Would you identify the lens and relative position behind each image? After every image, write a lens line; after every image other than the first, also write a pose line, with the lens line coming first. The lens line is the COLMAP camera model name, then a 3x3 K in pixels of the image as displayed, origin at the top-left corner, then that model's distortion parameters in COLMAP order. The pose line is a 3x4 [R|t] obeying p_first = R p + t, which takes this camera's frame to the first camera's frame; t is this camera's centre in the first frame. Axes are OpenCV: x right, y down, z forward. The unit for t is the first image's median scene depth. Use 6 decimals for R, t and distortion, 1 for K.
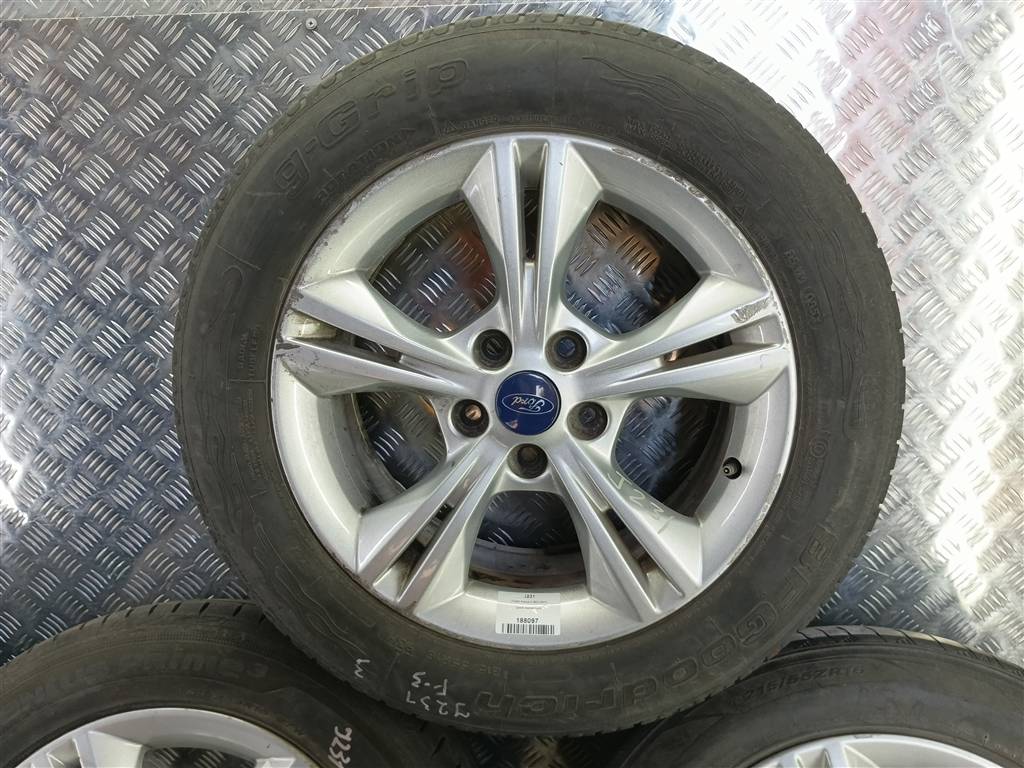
lens RADIAL K [[826.2, 0, 508.0], [0, 826.2, 383.7], [0, 0, 1]] dist [0.094077, -0.173295]
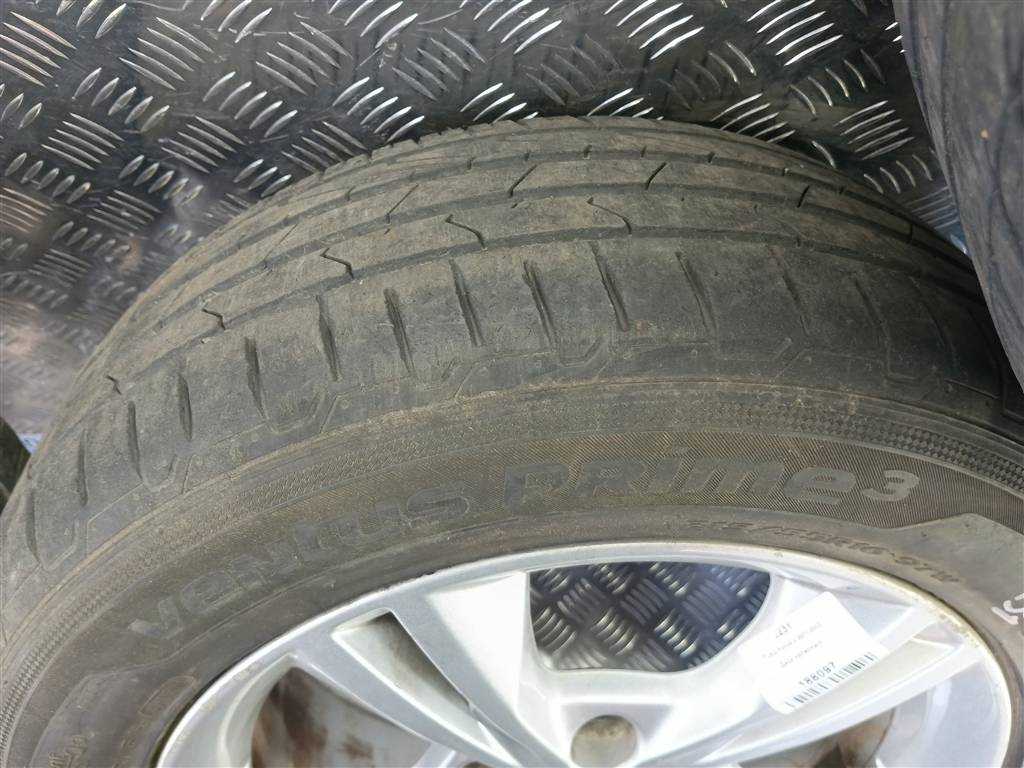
lens RADIAL K [[833.9, 0, 511.9], [0, 833.9, 387.5], [0, 0, 1]] dist [0.085704, -0.172254]
pose [[0.996322, -0.034448, 0.078461, -0.498195], [-0.041205, 0.610224, 0.791156, 0.037983], [-0.075132, -0.791479, 0.606560, 0.842312]]
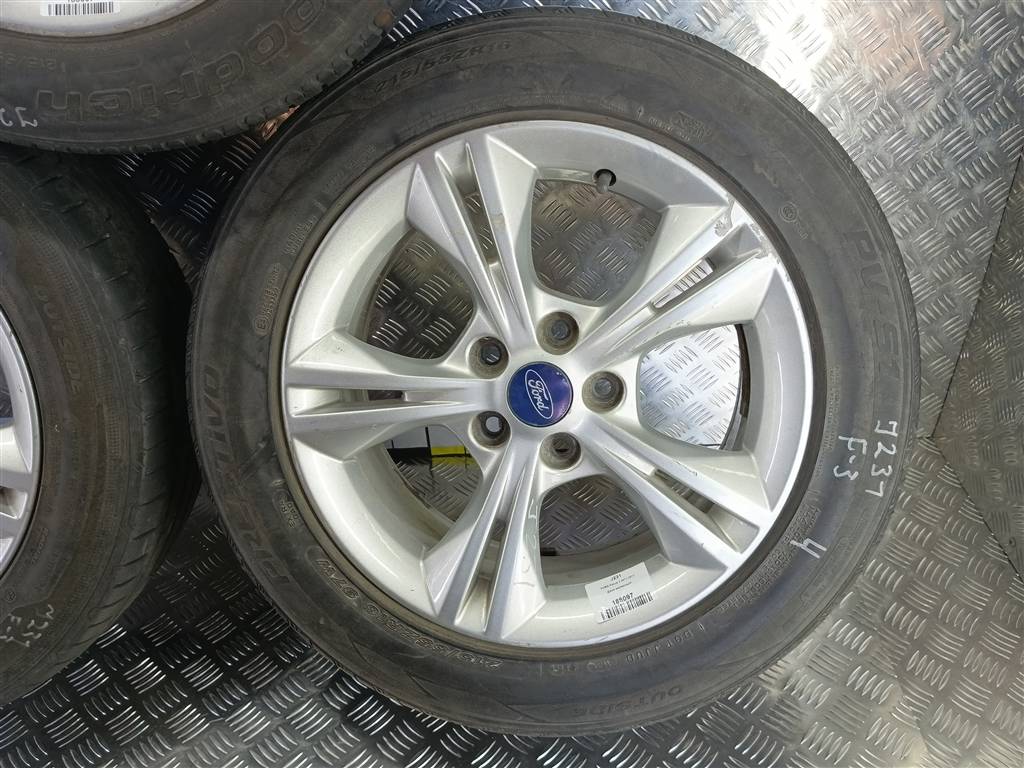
lens RADIAL K [[826.2, 0, 508.0], [0, 826.2, 383.7], [0, 0, 1]] dist [0.094077, -0.173295]
pose [[0.995577, -0.080224, 0.048896, 0.348100], [0.052738, 0.907916, 0.415822, 0.295681], [-0.077753, -0.411404, 0.908131, 0.083441]]
